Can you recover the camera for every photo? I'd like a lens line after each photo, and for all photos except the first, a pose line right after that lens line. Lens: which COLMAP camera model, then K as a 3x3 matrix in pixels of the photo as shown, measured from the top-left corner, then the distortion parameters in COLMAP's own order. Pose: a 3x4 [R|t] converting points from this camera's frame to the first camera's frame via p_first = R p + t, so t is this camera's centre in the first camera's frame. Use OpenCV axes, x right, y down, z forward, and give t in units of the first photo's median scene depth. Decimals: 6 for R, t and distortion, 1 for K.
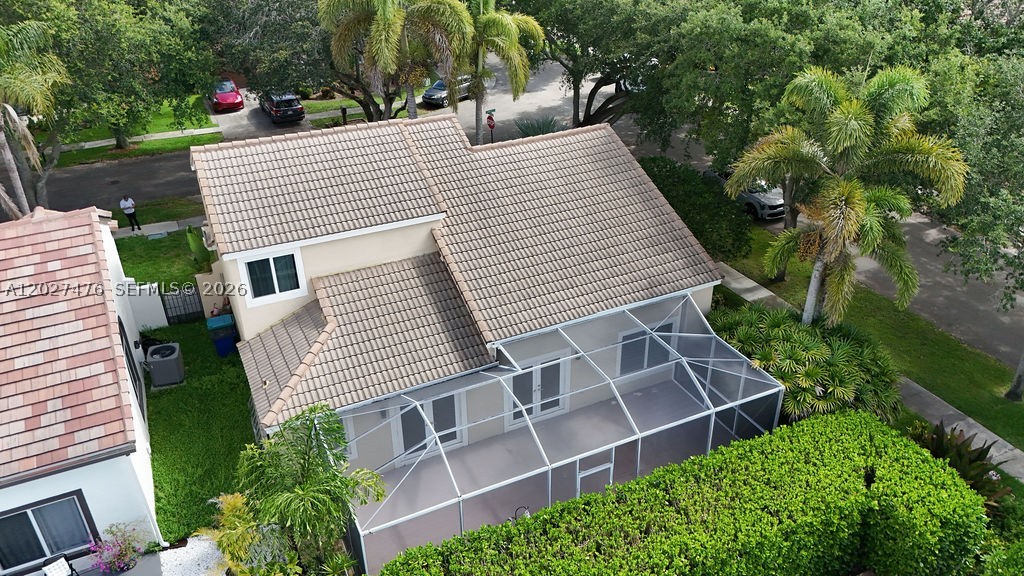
lens RADIAL K [[756.7, 0, 512.0], [0, 756.7, 288.0], [0, 0, 1]] dist [0.081836, -0.087553]
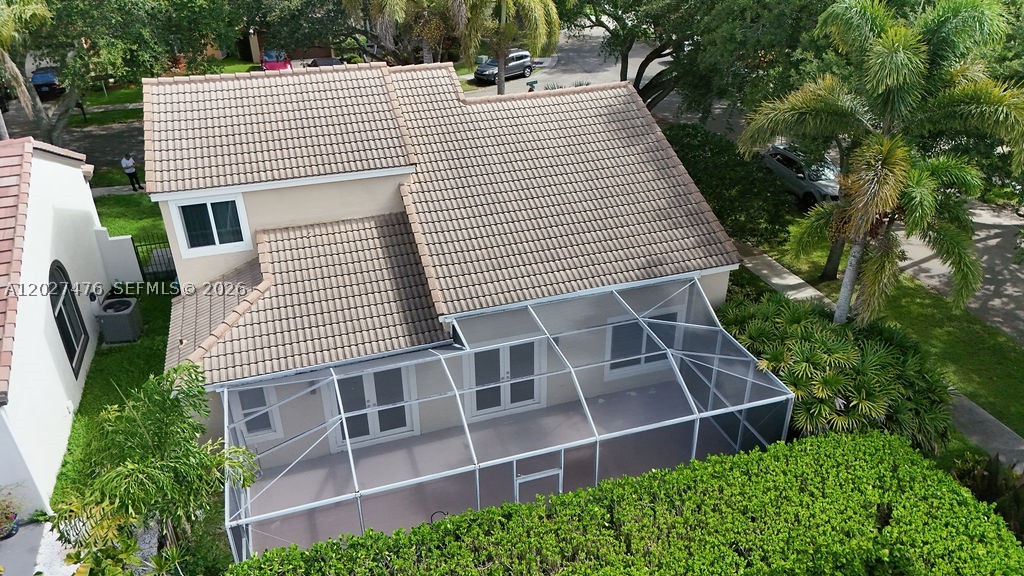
lens RADIAL K [[756.7, 0, 512.0], [0, 756.7, 288.0], [0, 0, 1]] dist [0.081836, -0.087553]
pose [[0.991344, 0.066034, -0.113474, 0.139387], [-0.066452, 0.997790, 0.000104, 0.035184], [0.113230, 0.007438, 0.993541, 0.160818]]
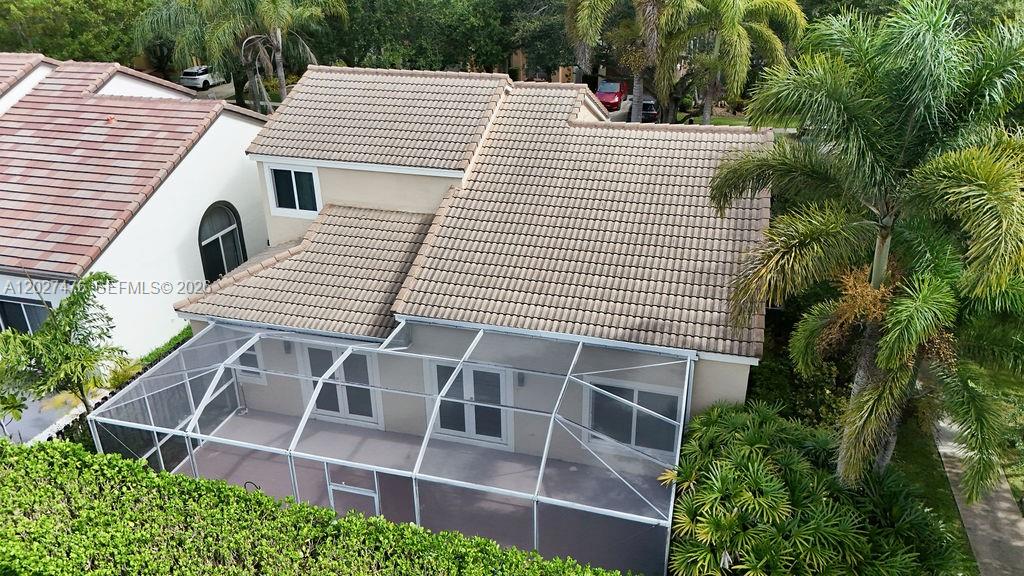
lens RADIAL K [[756.7, 0, 512.0], [0, 756.7, 288.0], [0, 0, 1]] dist [0.081836, -0.087553]
pose [[0.747608, 0.285671, -0.599562, 0.546002], [-0.325968, 0.944379, 0.043509, -0.031576], [0.578643, 0.162911, 0.799145, 0.391095]]
